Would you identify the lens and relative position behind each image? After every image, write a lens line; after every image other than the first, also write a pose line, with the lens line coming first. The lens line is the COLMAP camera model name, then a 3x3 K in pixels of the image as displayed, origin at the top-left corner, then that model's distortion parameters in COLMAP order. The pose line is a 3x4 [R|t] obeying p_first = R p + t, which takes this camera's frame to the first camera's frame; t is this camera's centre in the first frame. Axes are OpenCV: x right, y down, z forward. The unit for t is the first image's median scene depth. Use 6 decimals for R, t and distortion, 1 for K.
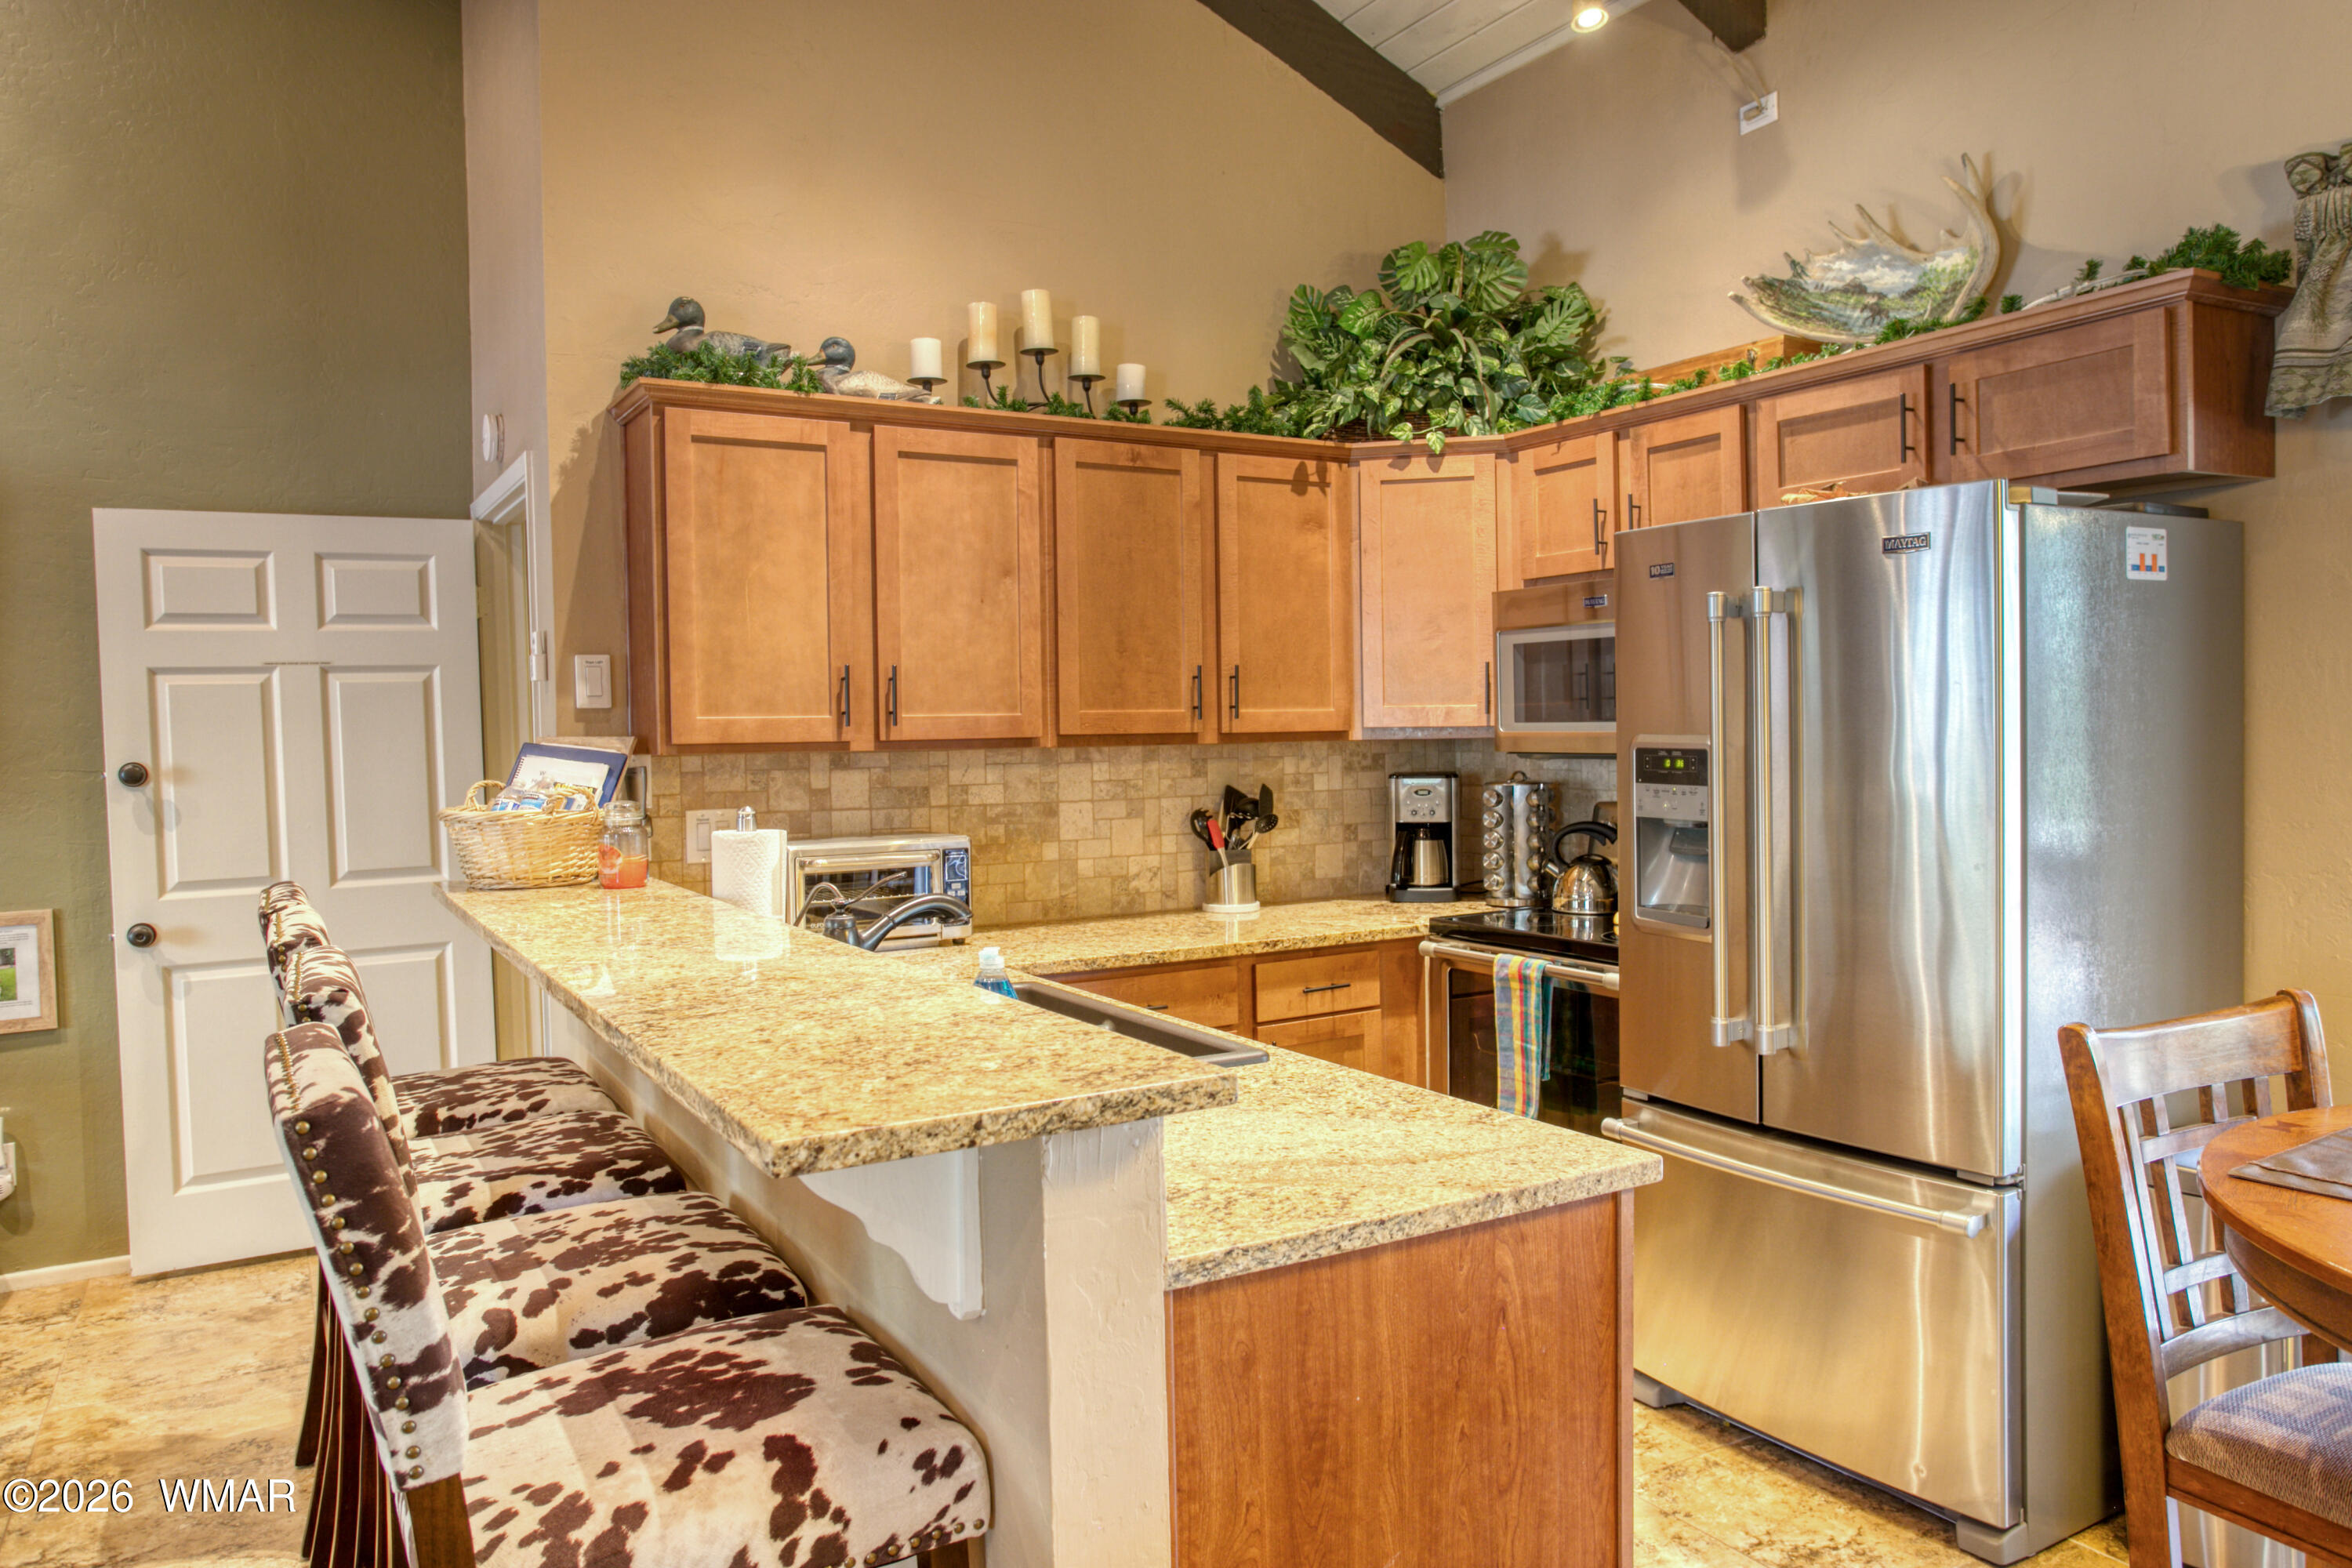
lens RADIAL K [[1616.4, 0, 1193.2], [0, 1616.4, 761.4], [0, 0, 1]] dist [-0.046003, 0.049454]
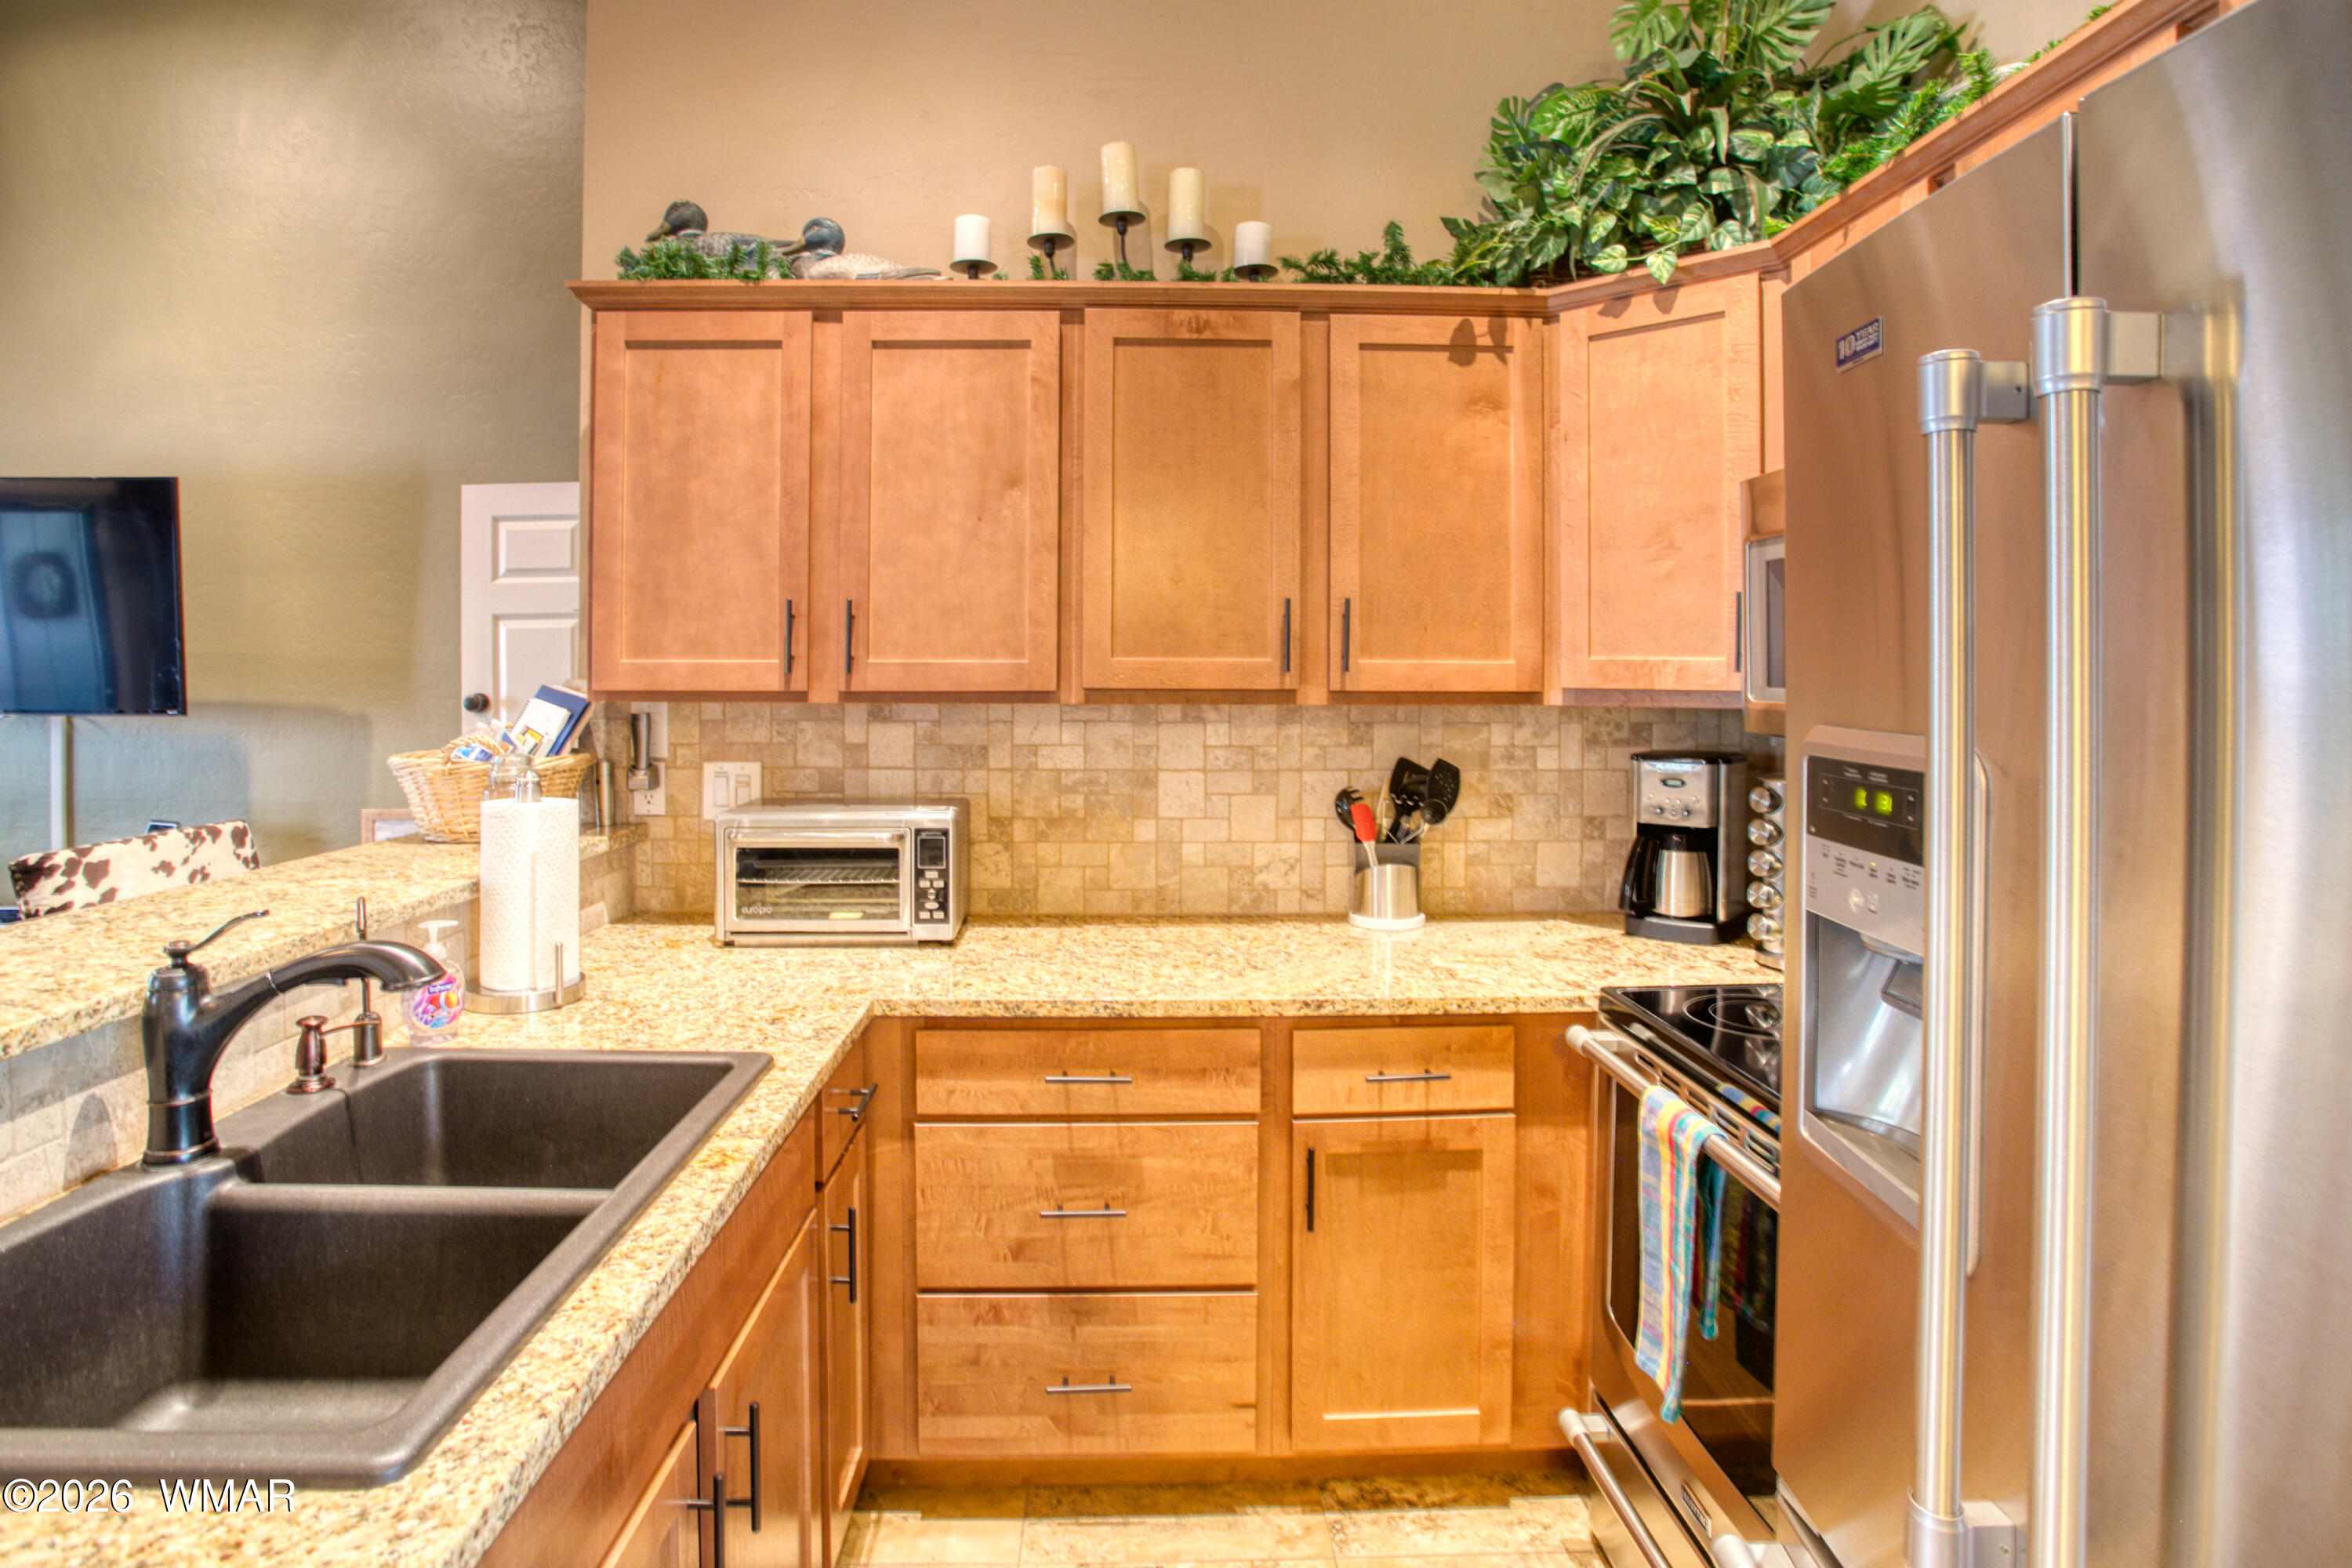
lens RADIAL K [[1220.2, 0, 1132.0], [0, 1220.2, 670.8], [0, 0, 1]] dist [-0.076457, 0.023285]
pose [[0.865041, 0.019106, -0.501337, 0.234628], [-0.028102, 0.999551, -0.010397, -0.020275], [0.500913, 0.023082, 0.865190, 0.511760]]
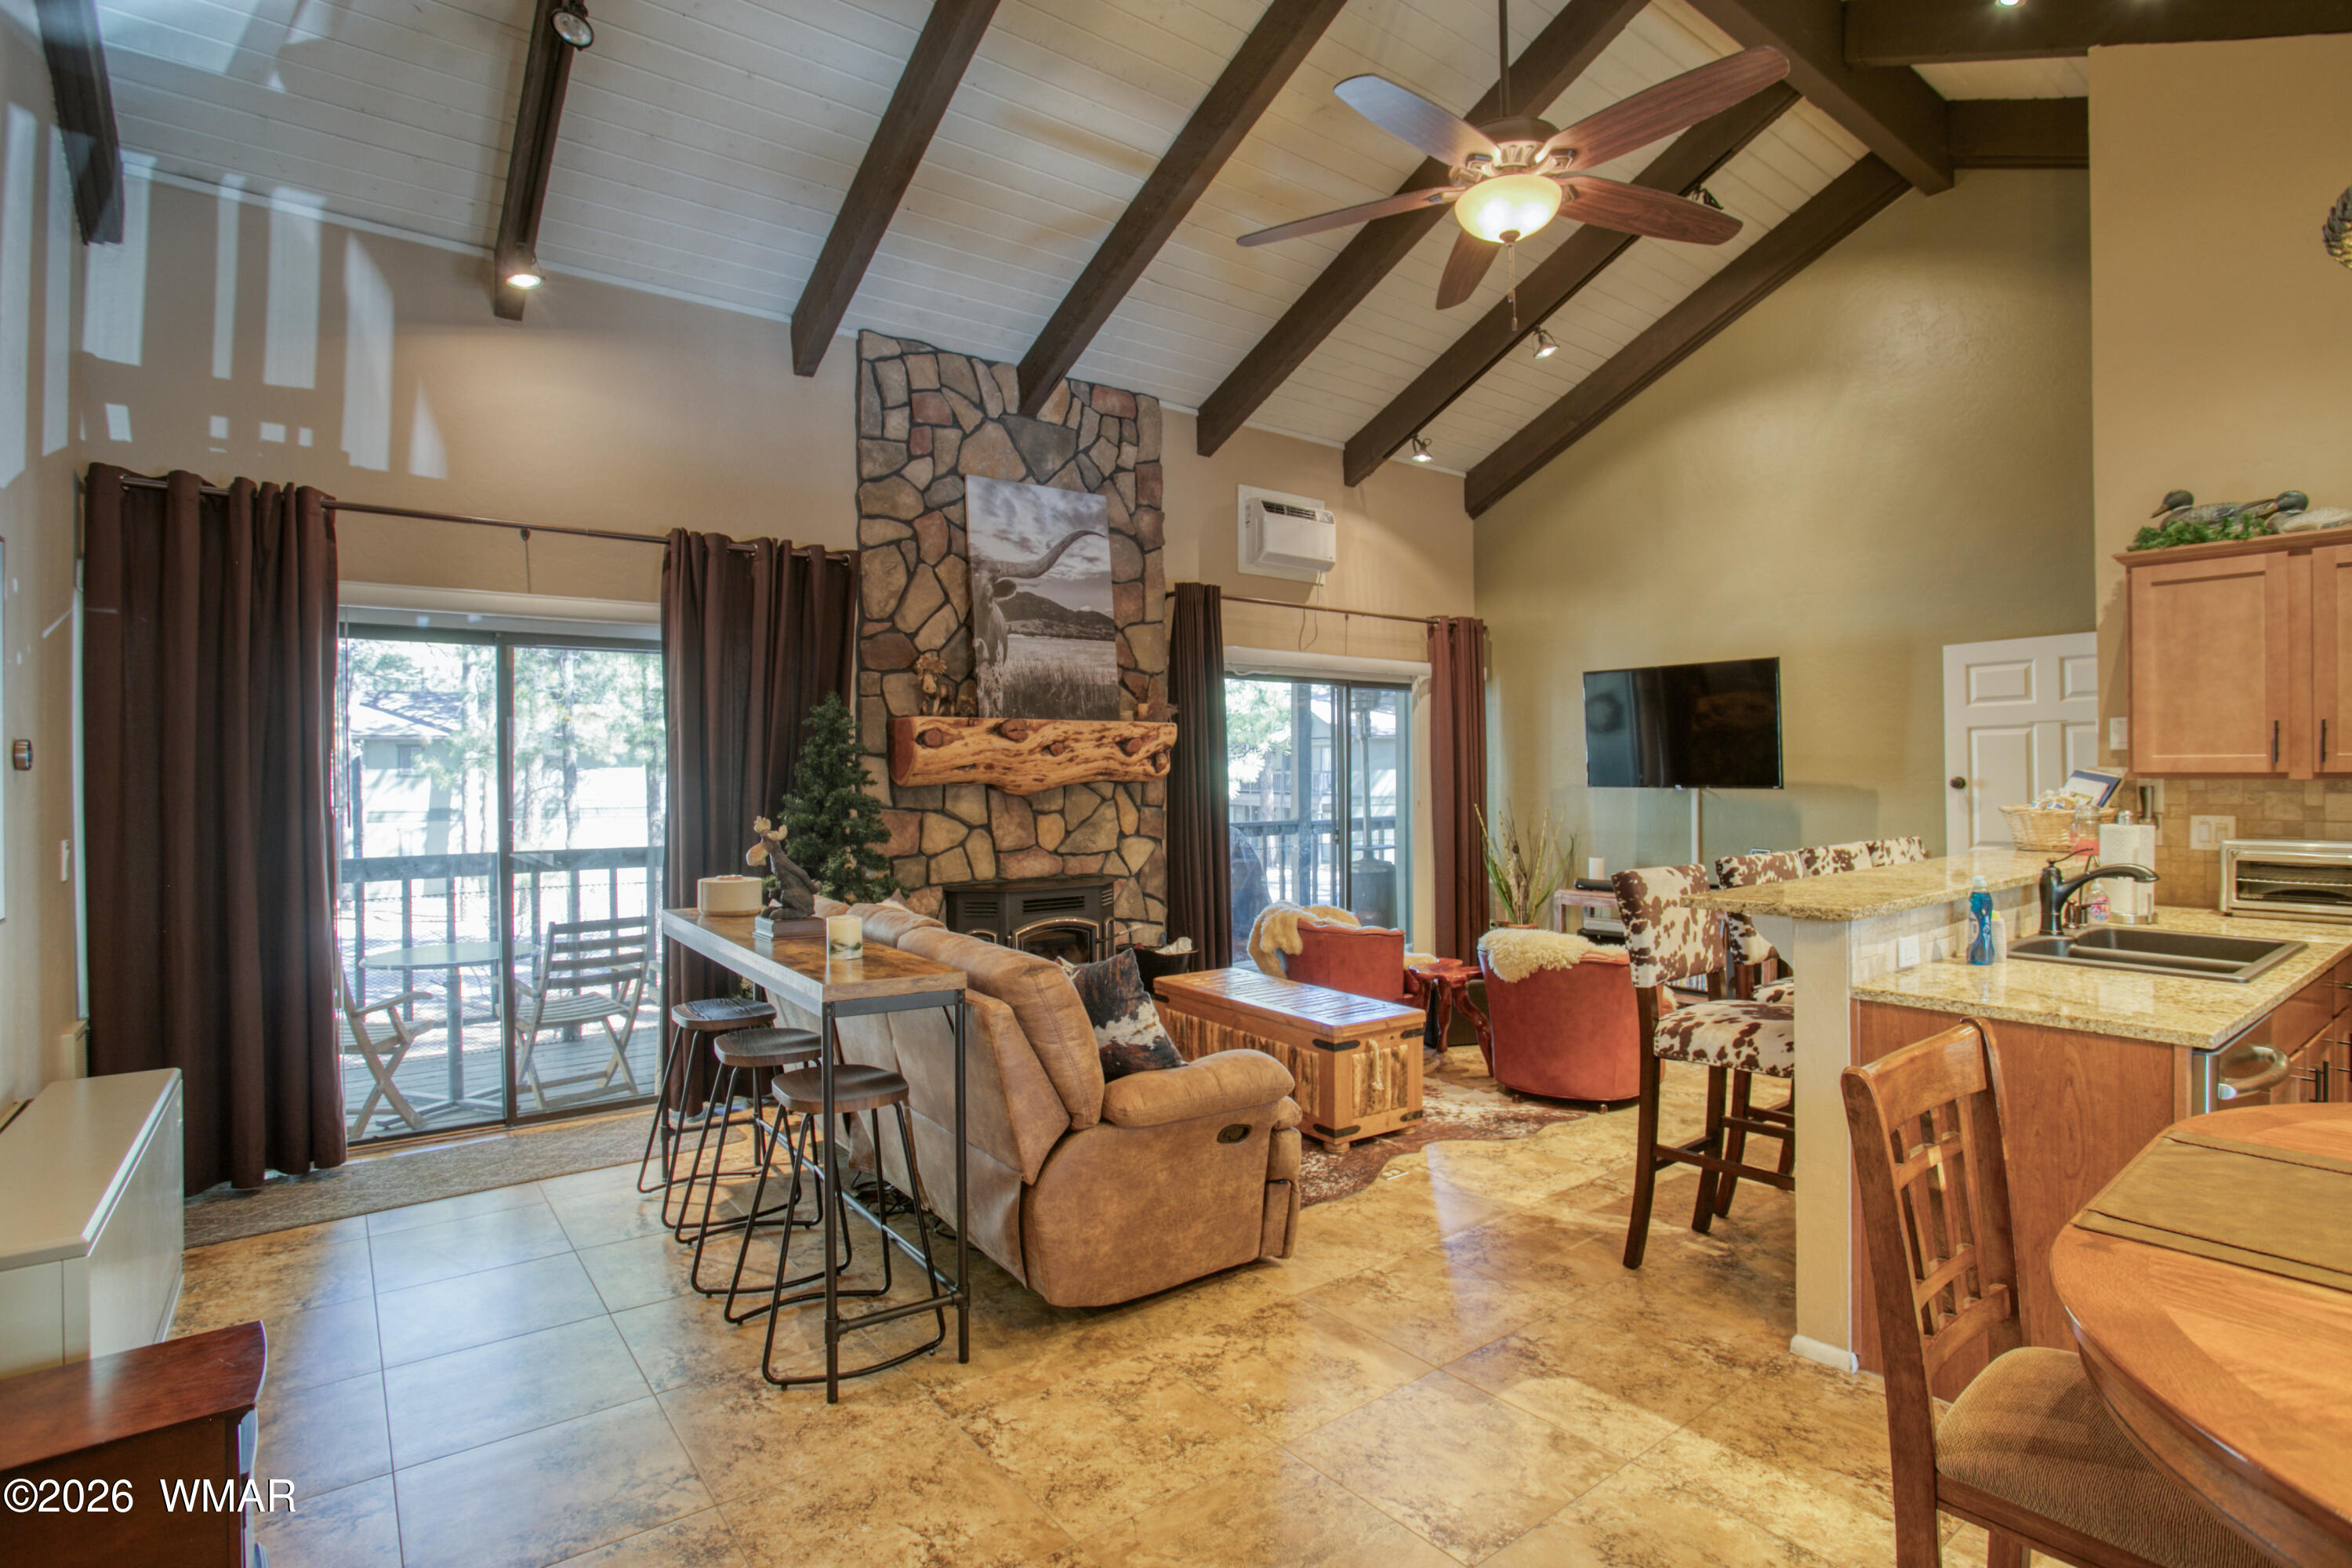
lens RADIAL K [[1167.5, 0, 1161.9], [0, 1167.5, 772.7], [0, 0, 1]] dist [-0.052432, 0.013801]
pose [[0.107930, 0.016318, -0.994025, 0.639164], [-0.013731, 0.999794, 0.014922, -0.012466], [0.994064, 0.012039, 0.108132, -0.101178]]
